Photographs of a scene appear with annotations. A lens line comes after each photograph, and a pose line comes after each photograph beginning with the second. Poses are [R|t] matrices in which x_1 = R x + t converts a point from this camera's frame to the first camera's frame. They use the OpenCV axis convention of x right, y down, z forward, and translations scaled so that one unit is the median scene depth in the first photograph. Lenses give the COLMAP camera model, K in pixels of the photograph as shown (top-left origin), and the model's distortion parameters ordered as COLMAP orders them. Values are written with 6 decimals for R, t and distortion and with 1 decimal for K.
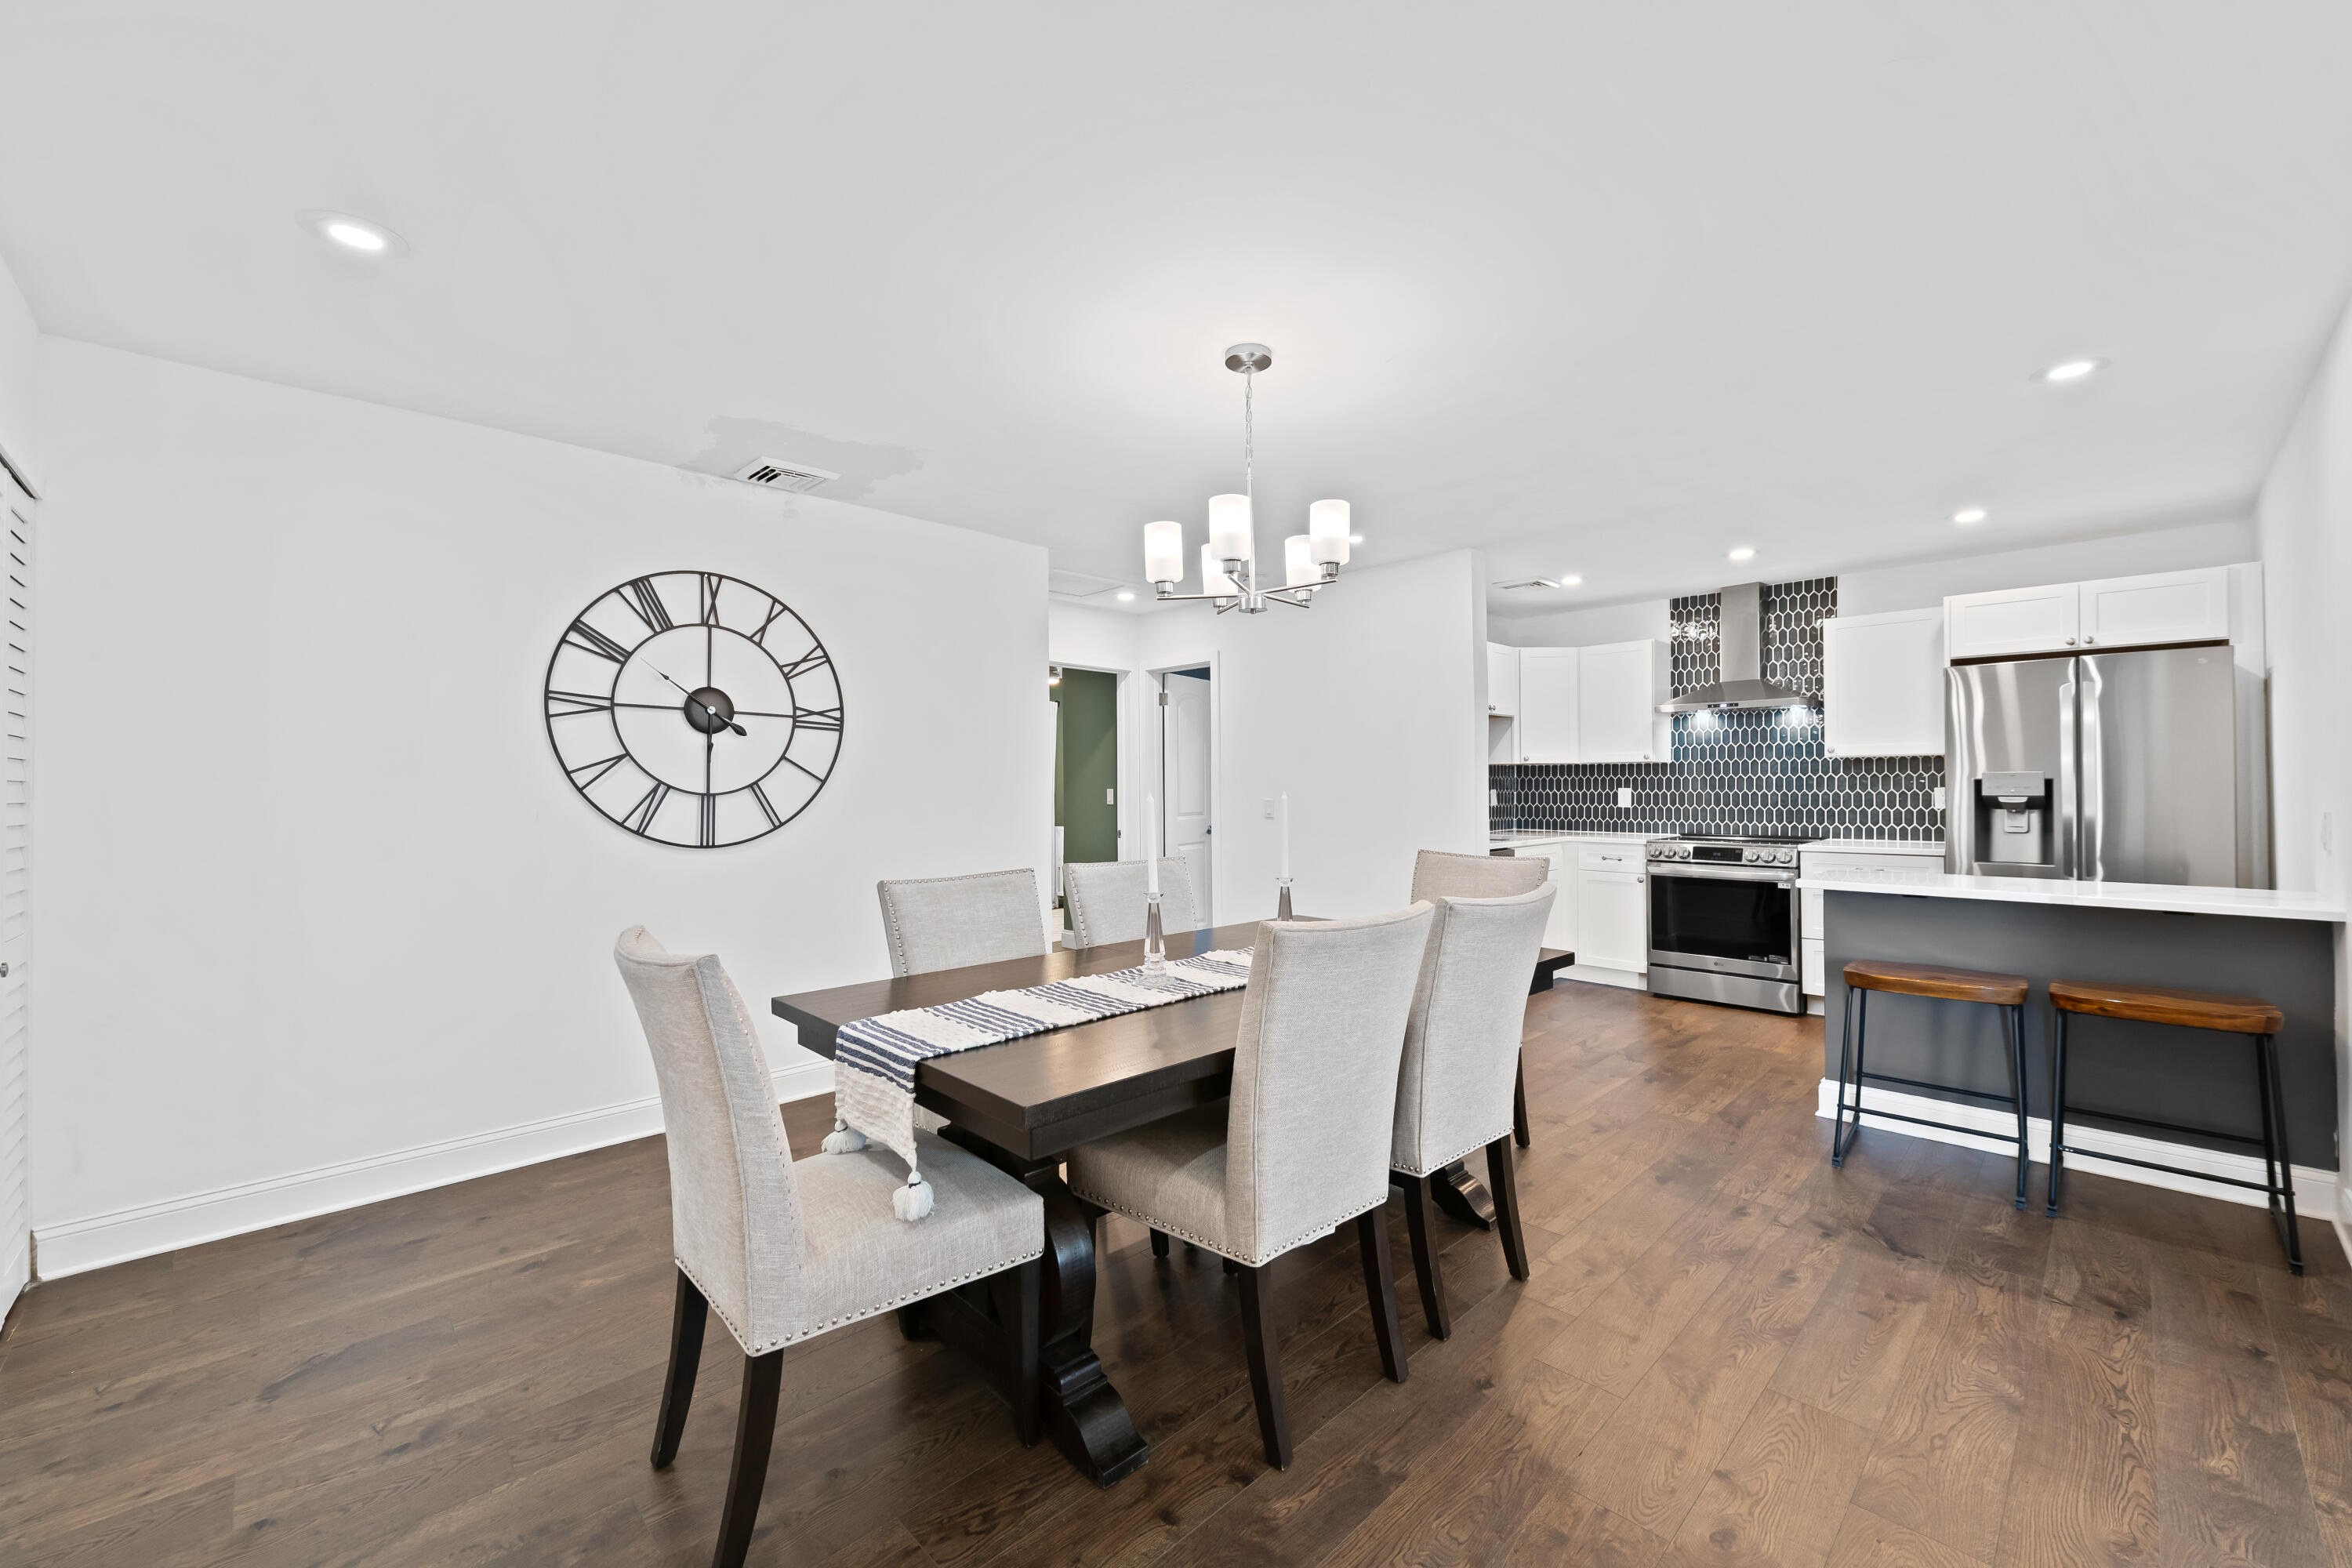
lens RADIAL K [[935.7, 0, 1180.7], [0, 935.7, 773.7], [0, 0, 1]] dist [0.002395, -0.000058]
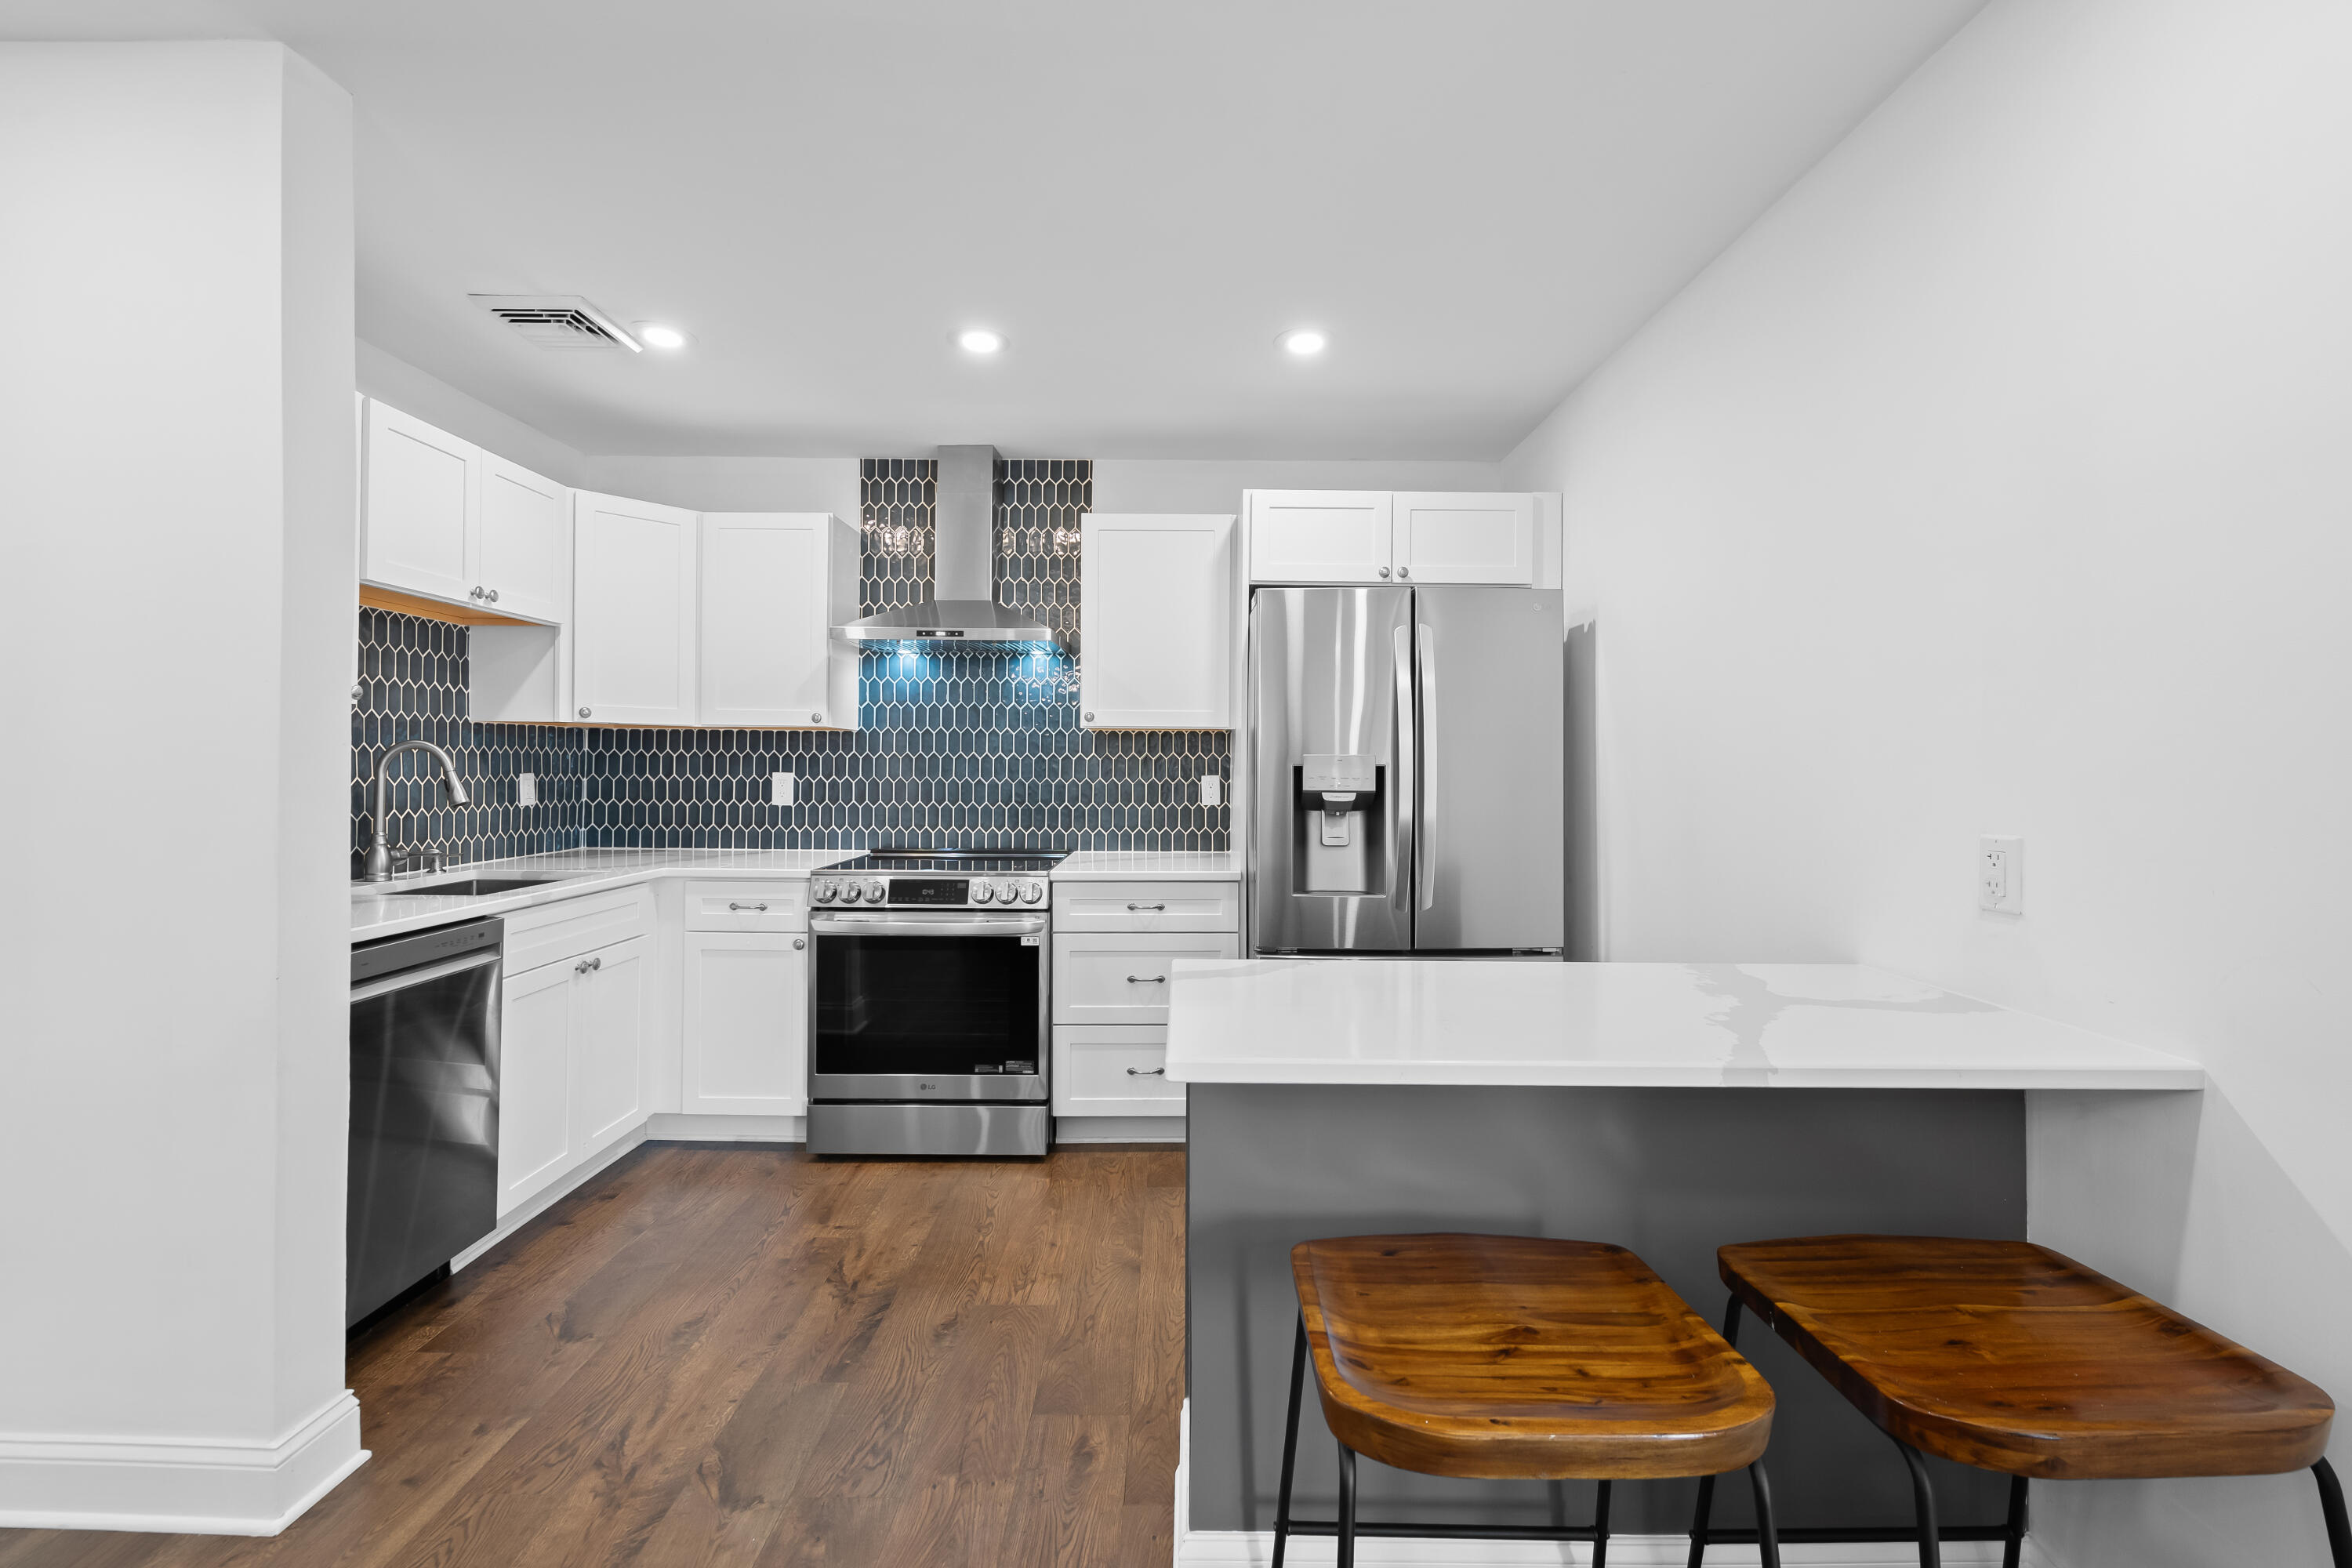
lens RADIAL K [[935.7, 0, 1180.7], [0, 935.7, 773.7], [0, 0, 1]] dist [0.002395, -0.000058]
pose [[0.695915, 0.003862, 0.718113, 0.272418], [-0.019999, 0.999702, 0.014004, 0.003564], [-0.717845, -0.024107, 0.695785, 0.498627]]
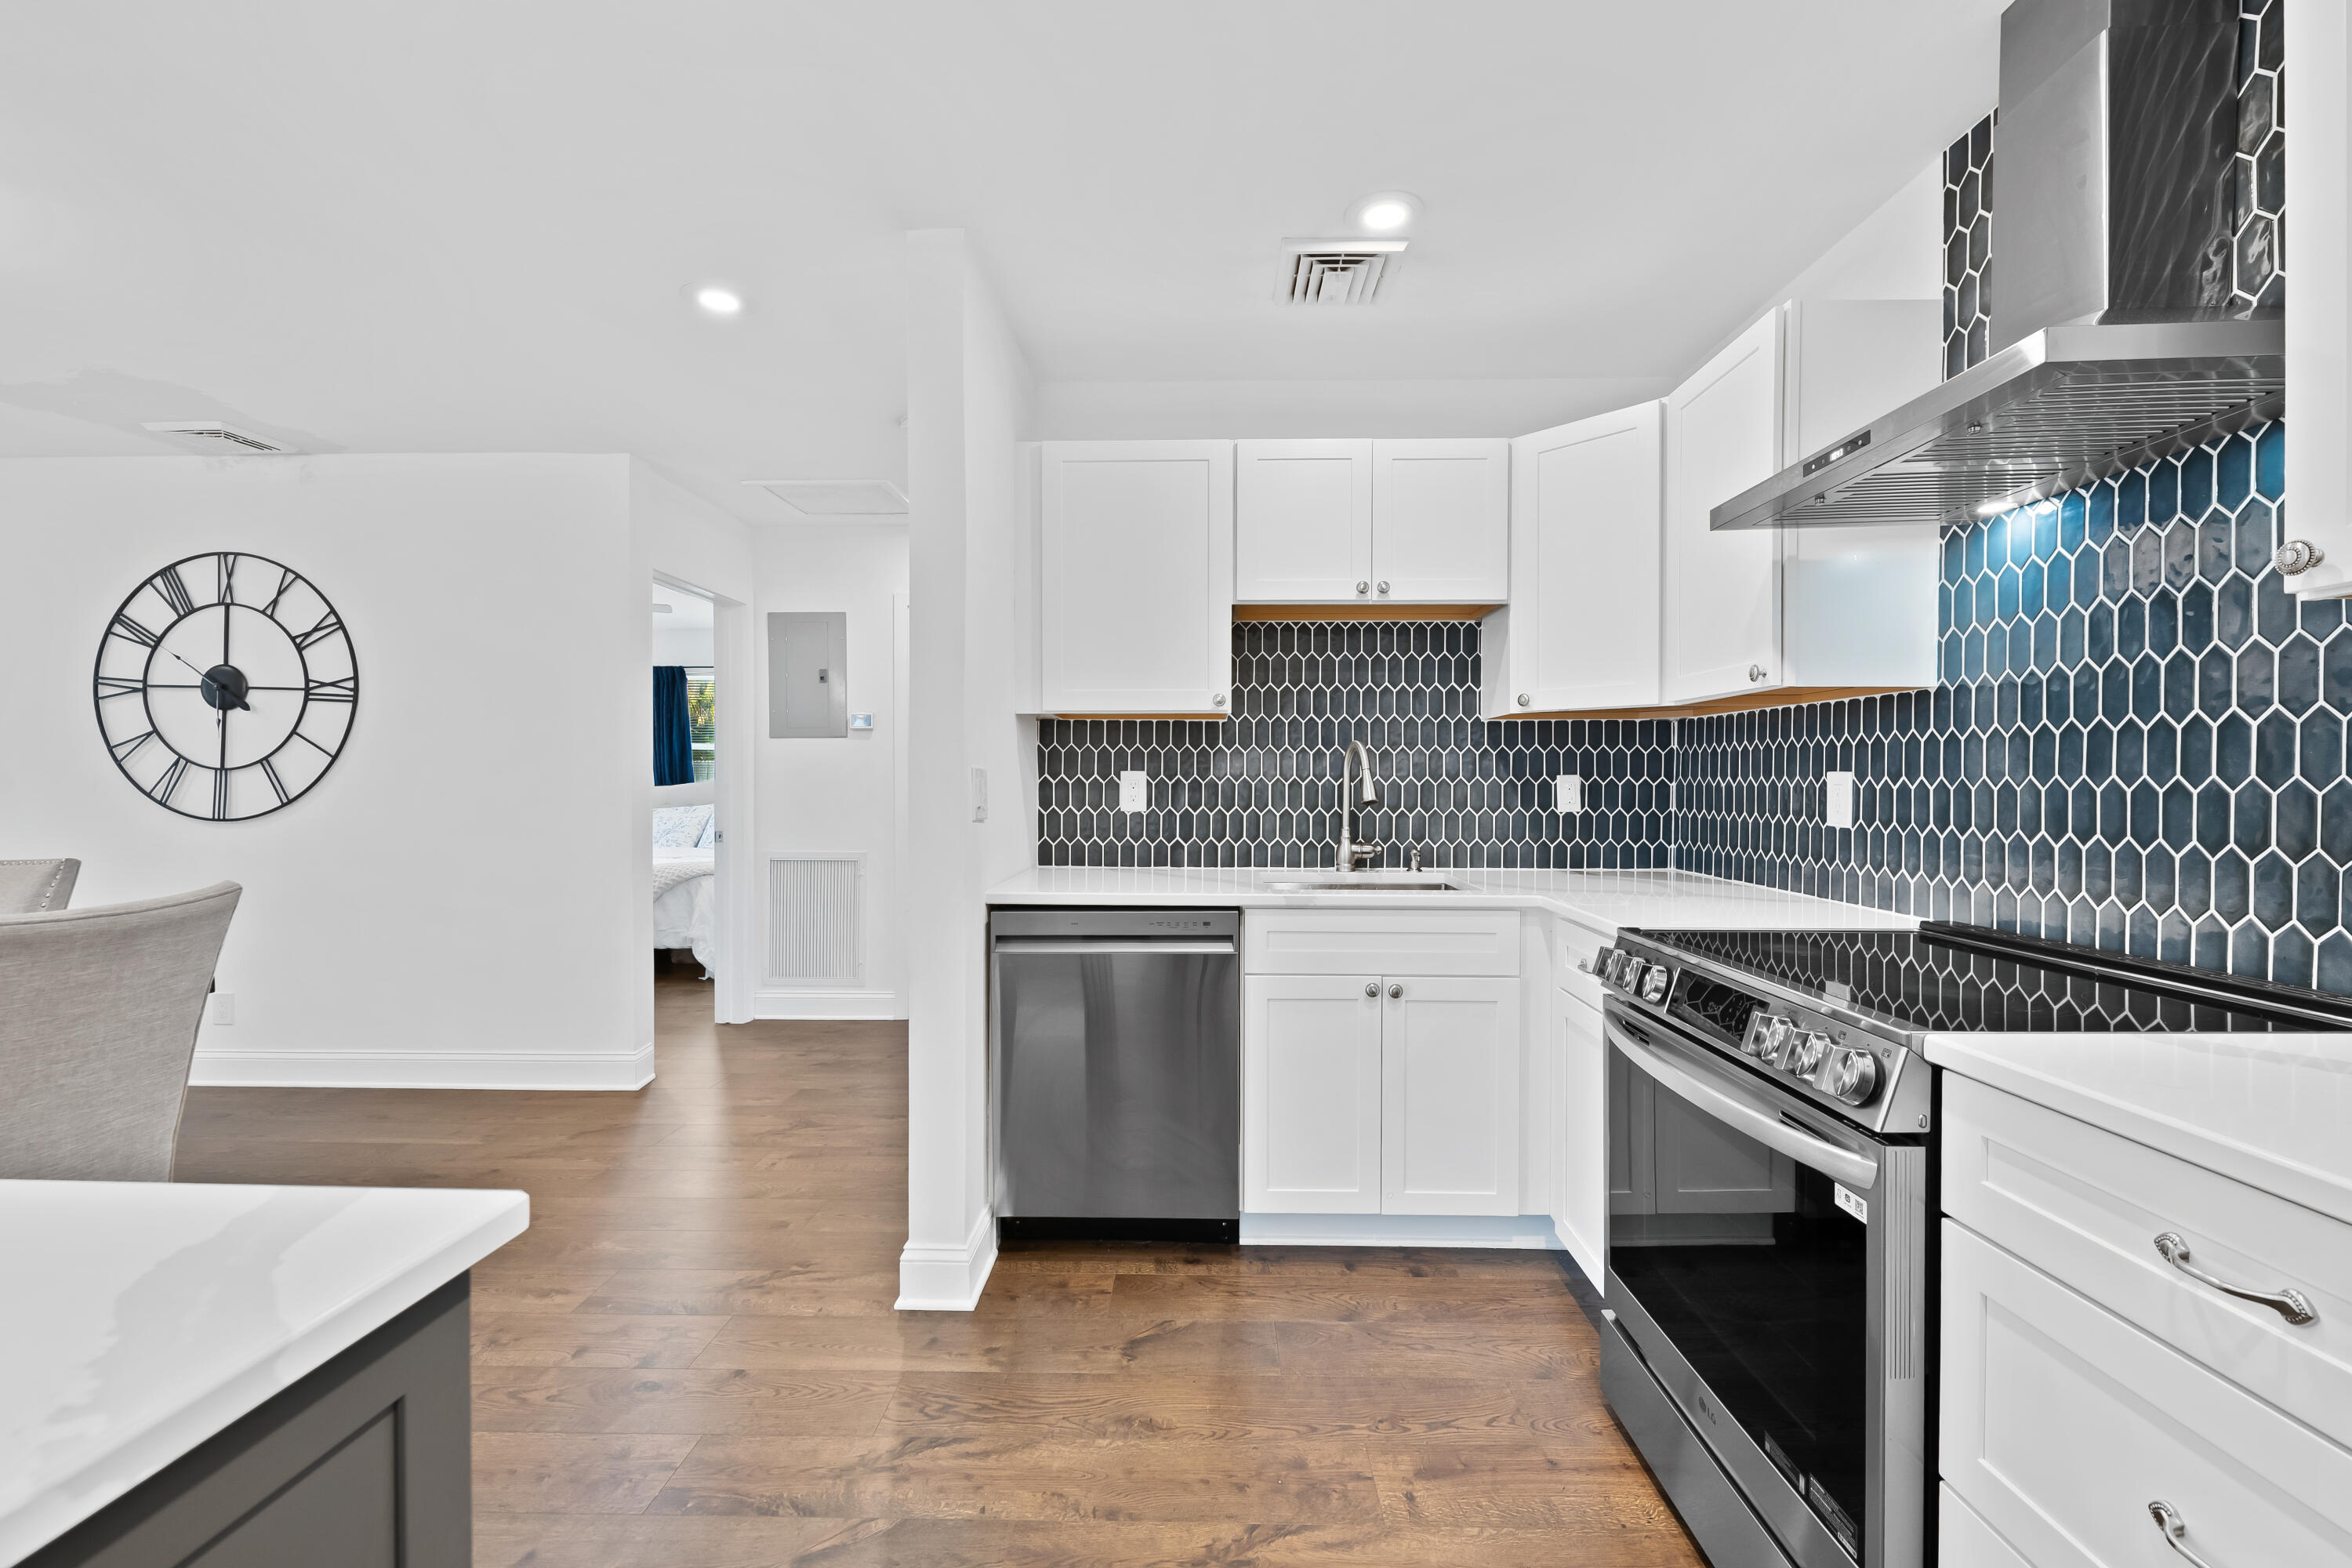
lens RADIAL K [[938.3, 0, 1185.4], [0, 938.3, 791.1], [0, 0, 1]] dist [-0.017581, -0.000156]
pose [[0.707233, 0.016098, -0.706797, 0.648426], [0.001959, 0.999692, 0.024729, 0.015990], [0.706977, -0.018874, 0.706984, 0.699472]]
